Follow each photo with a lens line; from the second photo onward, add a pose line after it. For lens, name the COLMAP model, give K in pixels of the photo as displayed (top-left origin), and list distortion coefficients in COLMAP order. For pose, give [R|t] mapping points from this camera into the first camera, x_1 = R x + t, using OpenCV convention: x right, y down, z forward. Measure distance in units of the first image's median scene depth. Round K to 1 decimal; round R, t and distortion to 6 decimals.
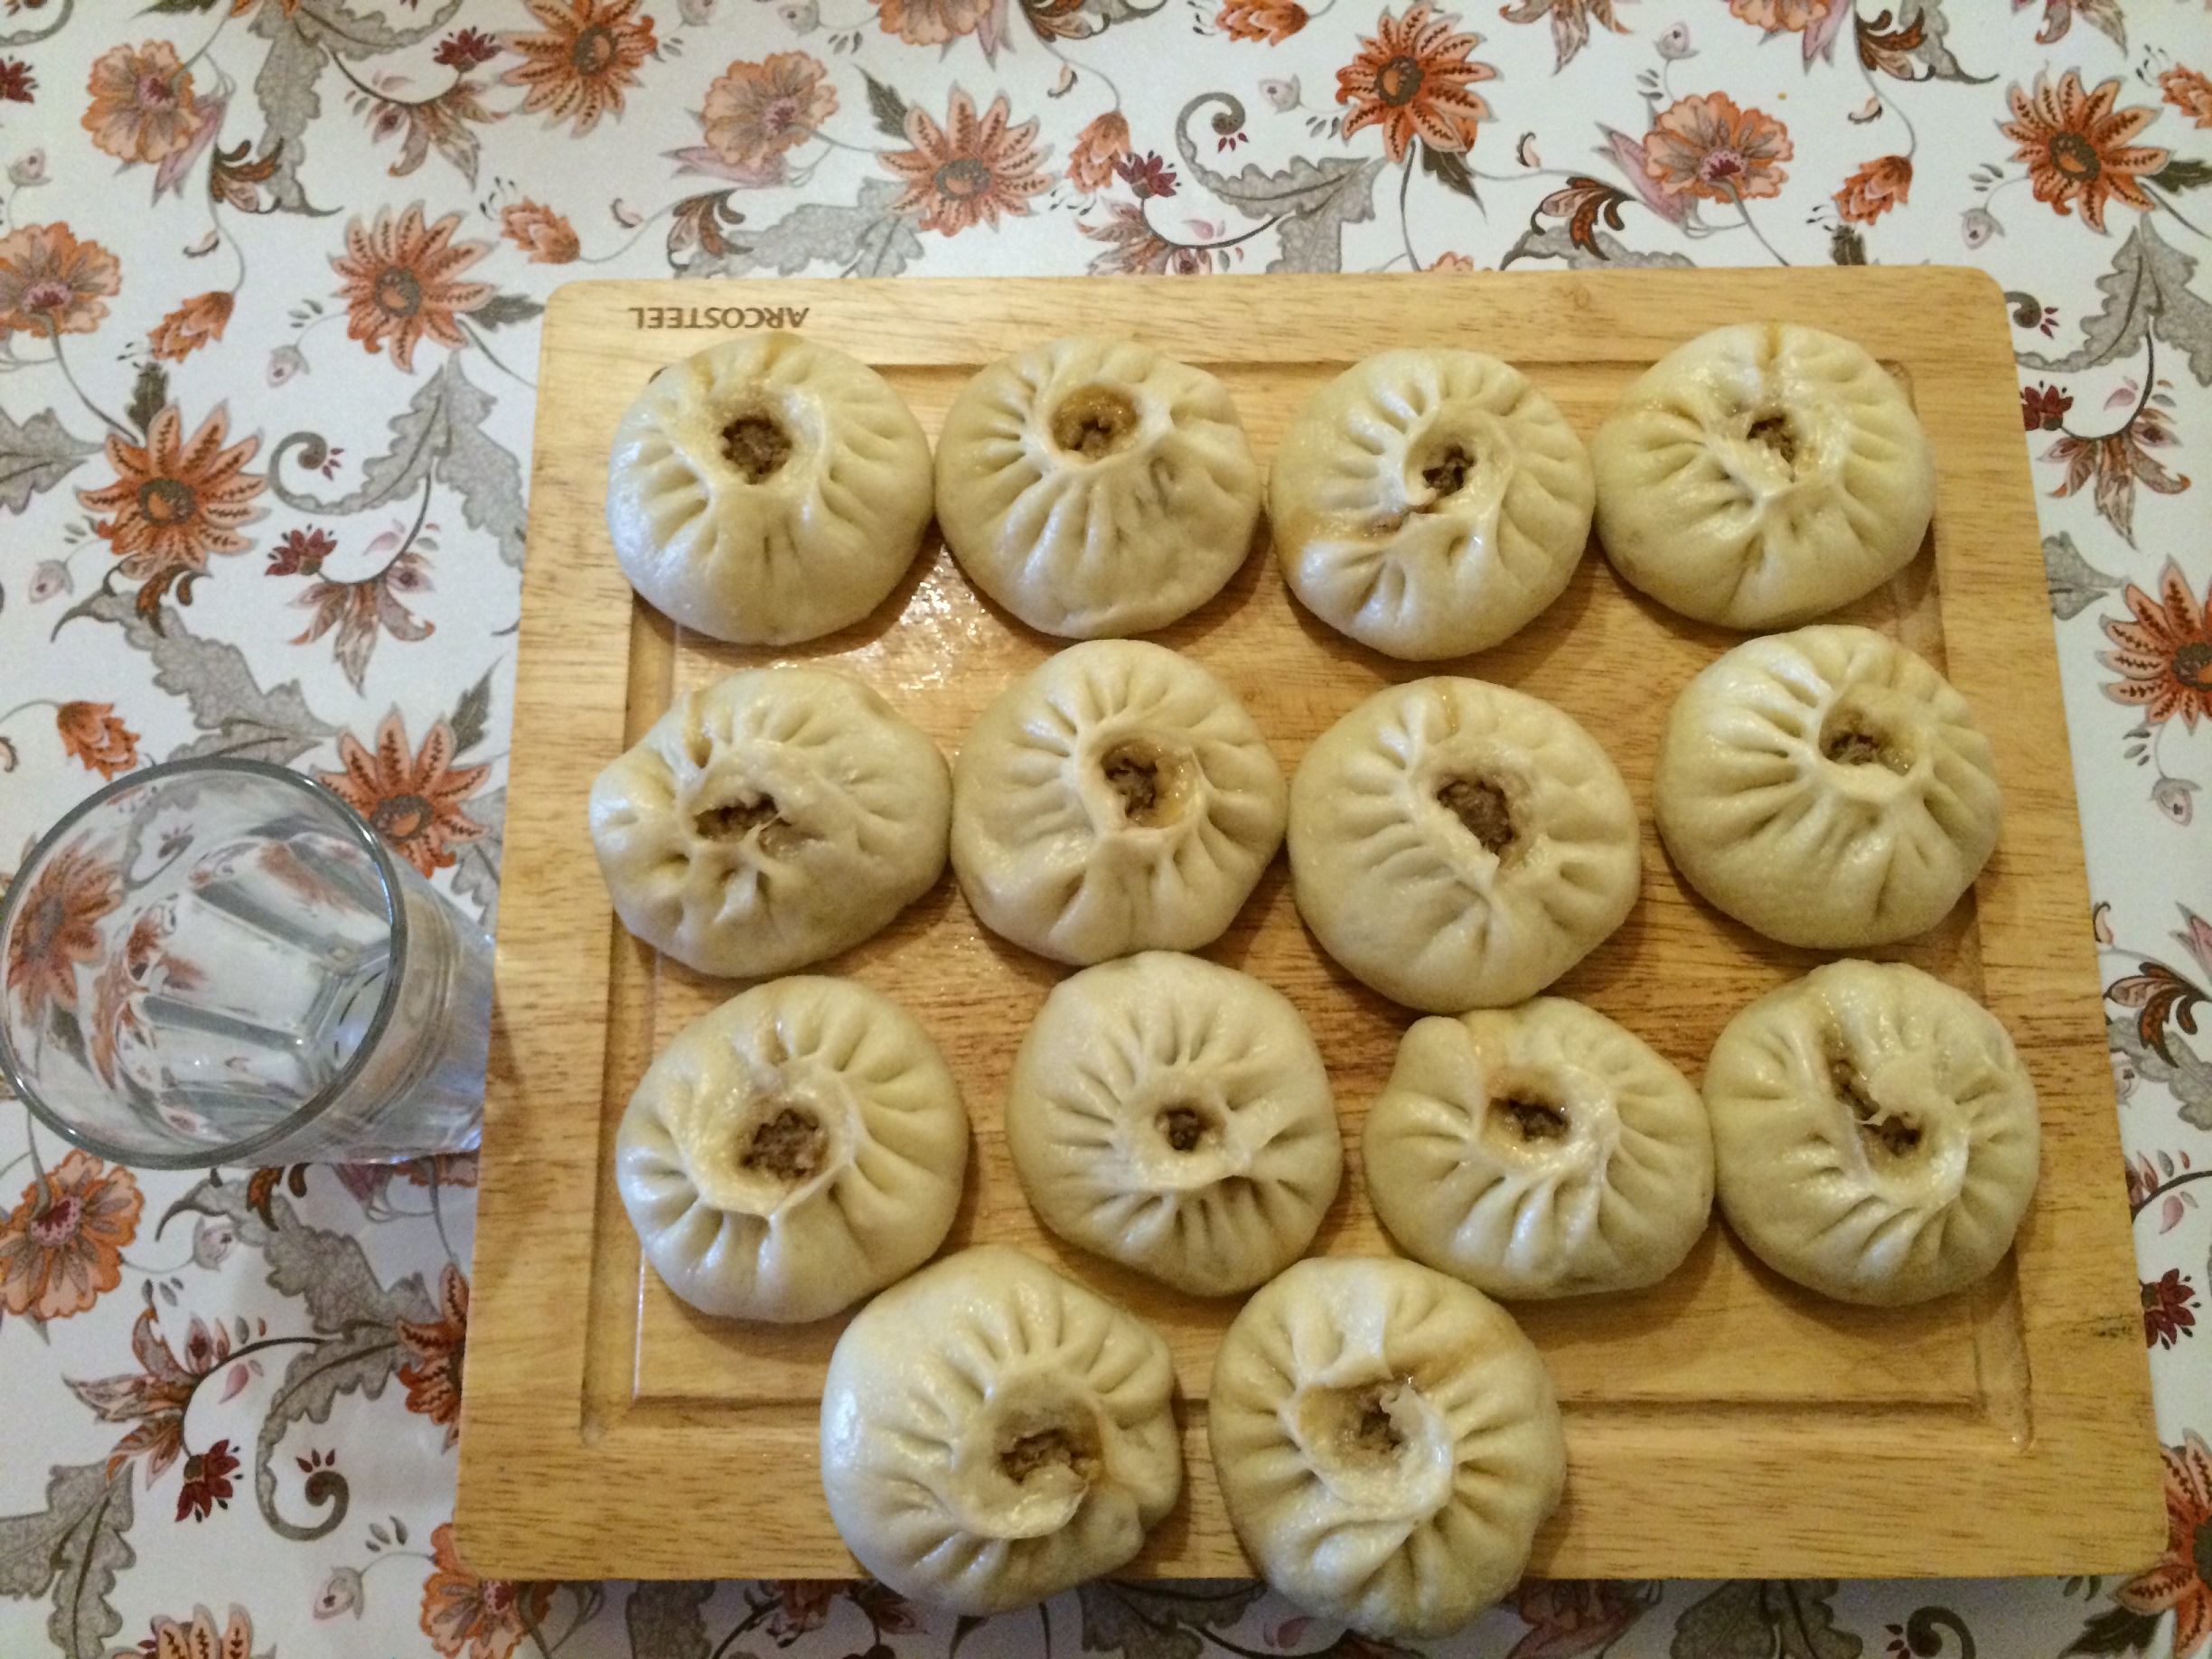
lens RADIAL K [[1891.0, 0, 1100.7], [0, 1891.0, 805.6], [0, 0, 1]] dist [0.070041, -0.099160]
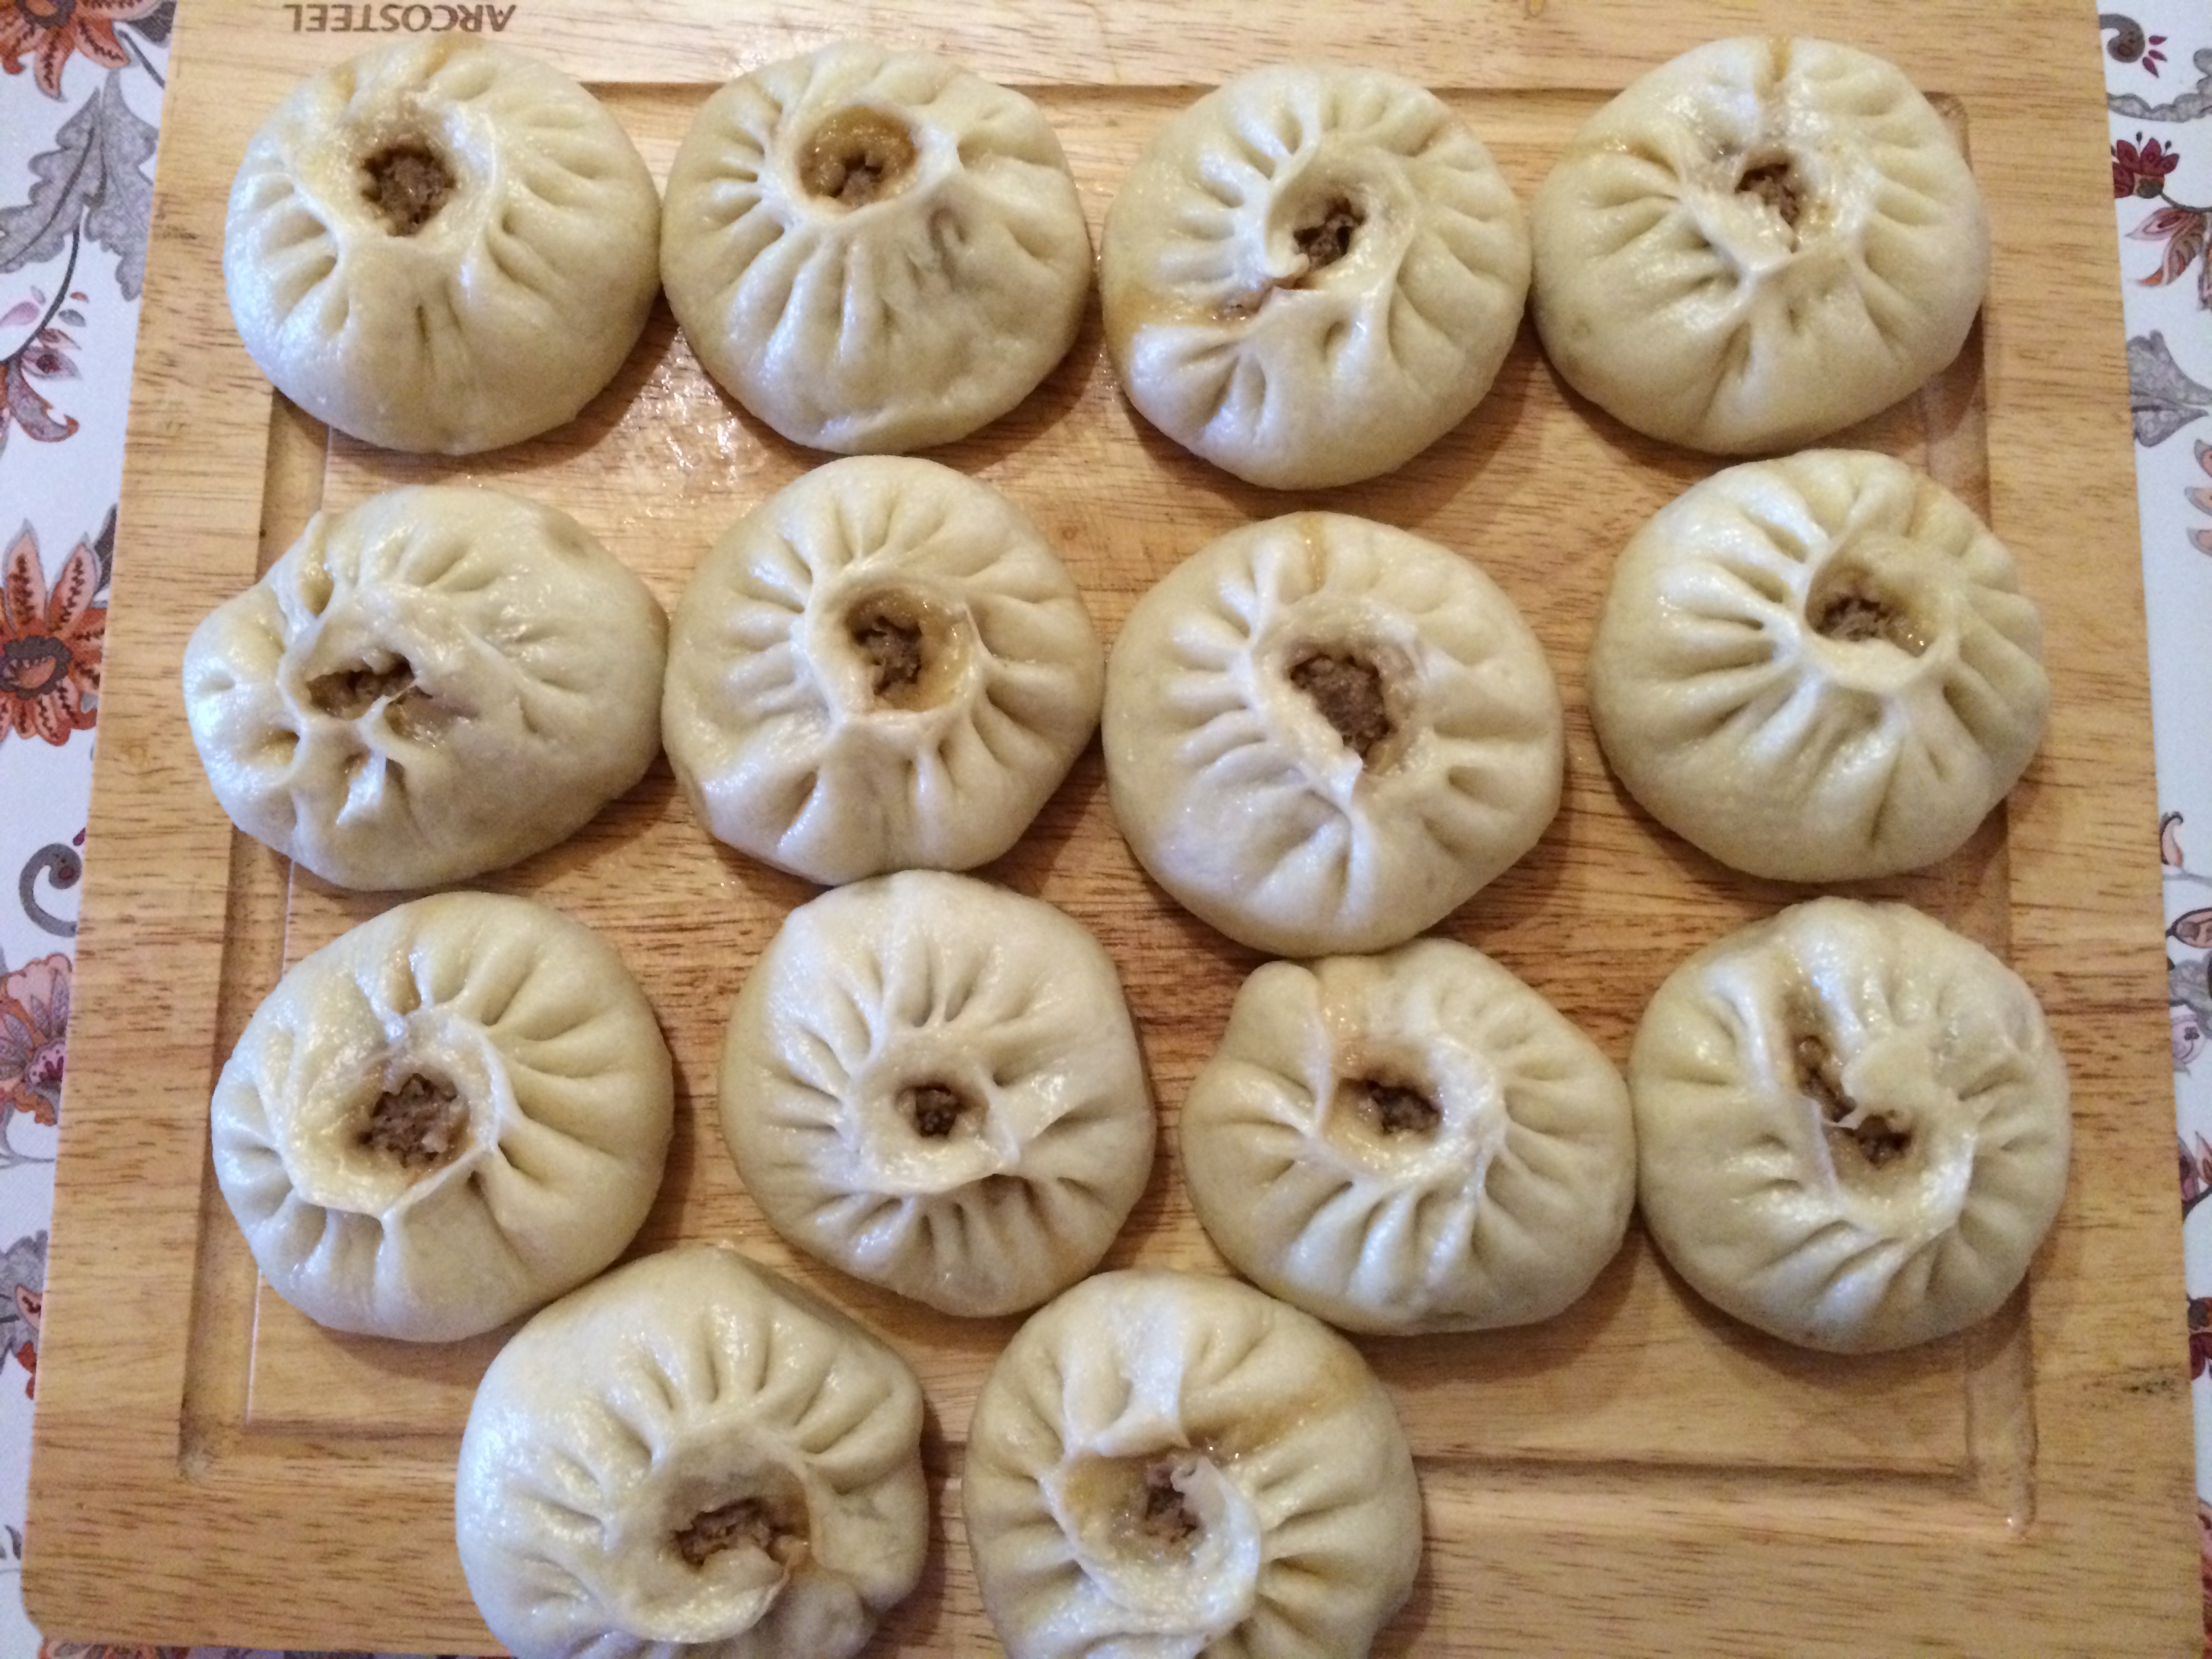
lens RADIAL K [[1891.0, 0, 1100.7], [0, 1891.0, 805.6], [0, 0, 1]] dist [0.070041, -0.099160]
pose [[0.999573, 0.018766, -0.022399, 0.117852], [-0.016493, 0.995082, 0.097670, -0.024748], [0.024122, -0.097259, 0.994967, 0.242007]]
